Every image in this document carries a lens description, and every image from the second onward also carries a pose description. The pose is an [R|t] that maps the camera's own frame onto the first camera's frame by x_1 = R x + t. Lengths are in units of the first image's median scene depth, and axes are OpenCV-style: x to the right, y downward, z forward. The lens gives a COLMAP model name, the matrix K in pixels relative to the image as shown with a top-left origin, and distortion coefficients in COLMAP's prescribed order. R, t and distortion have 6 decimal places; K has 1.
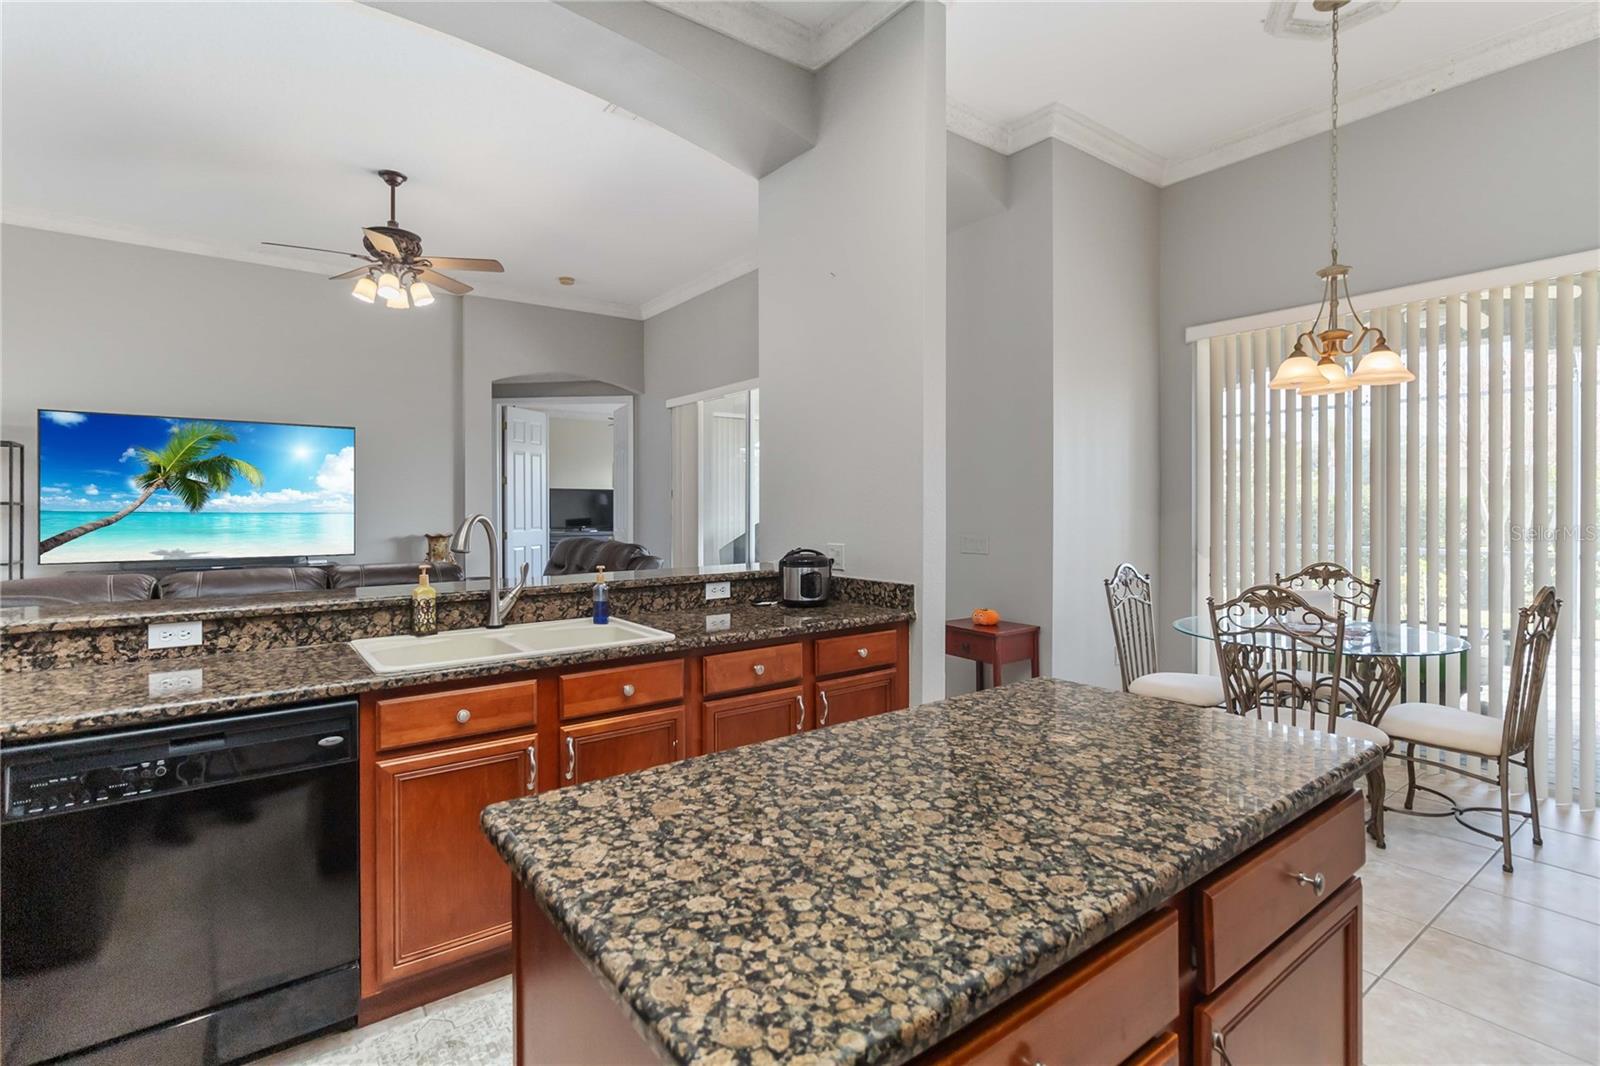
lens RADIAL K [[746.1, 0, 799.0], [0, 746.1, 506.4], [0, 0, 1]] dist [0.004364, 0.000102]
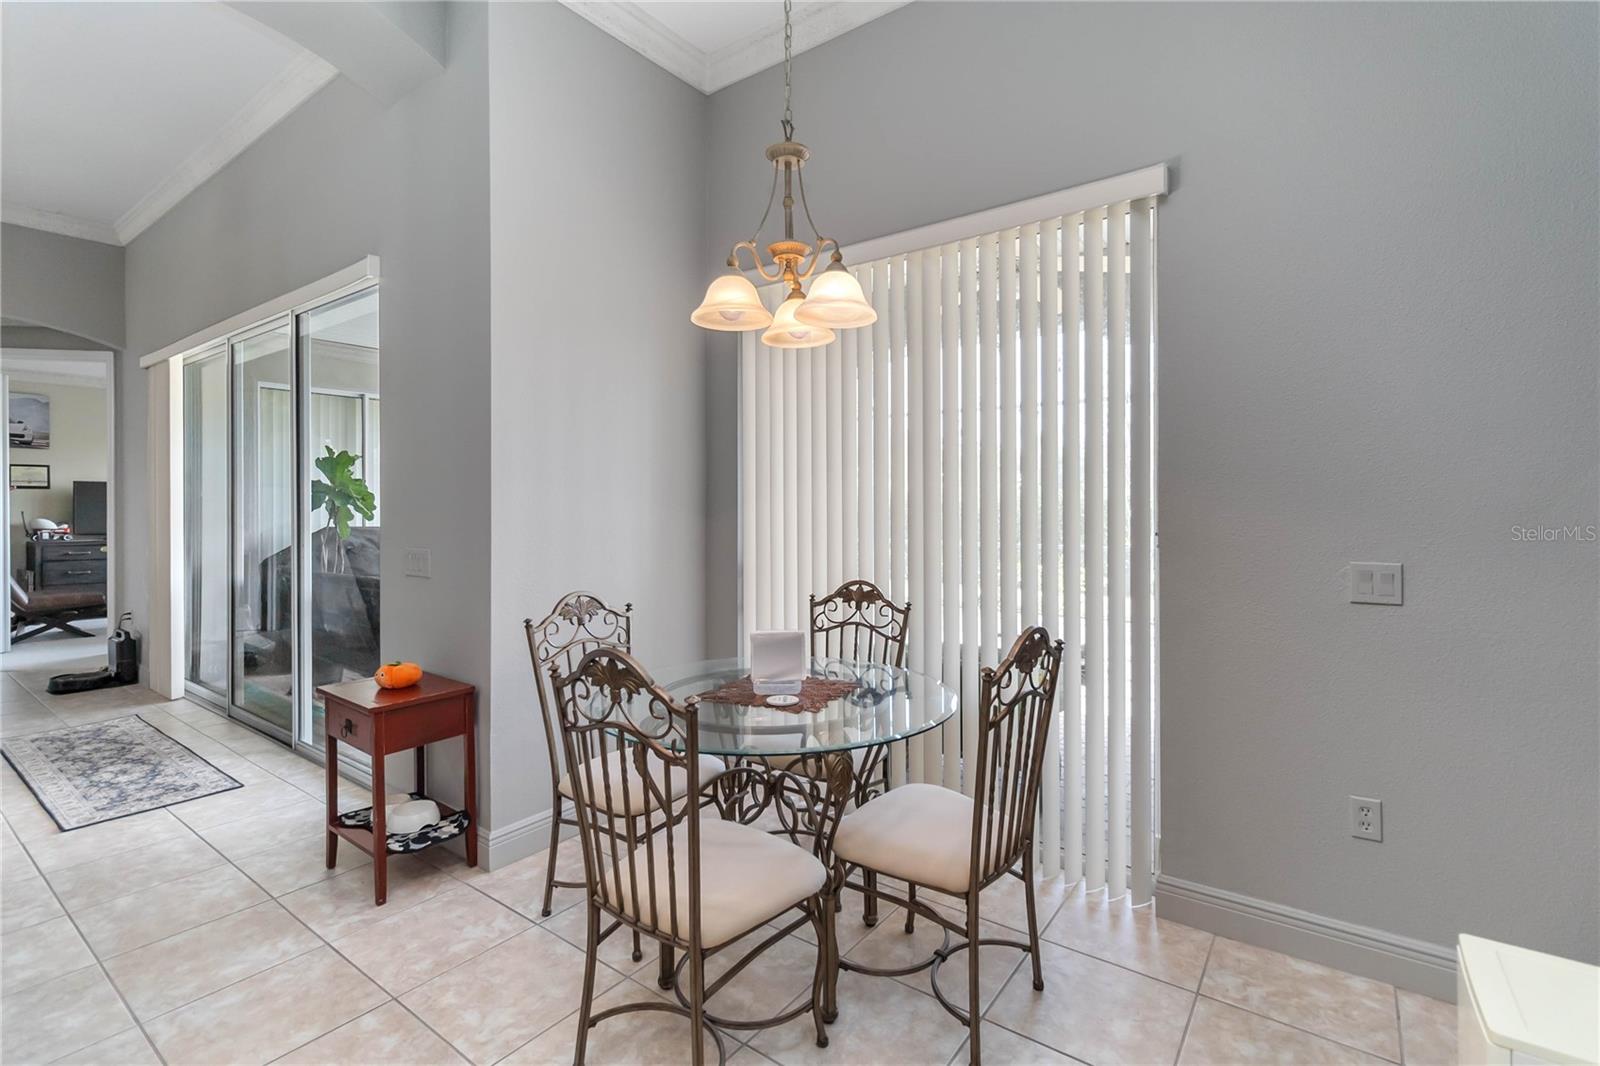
lens RADIAL K [[746.1, 0, 763.1], [0, 746.1, 503.0], [0, 0, 1]] dist [0.004364, 0.000102]
pose [[0.963791, 0.001225, 0.266658, 0.392412], [-0.000871, 0.999999, -0.001447, -0.003245], [-0.266659, 0.001163, 0.963790, 0.280198]]
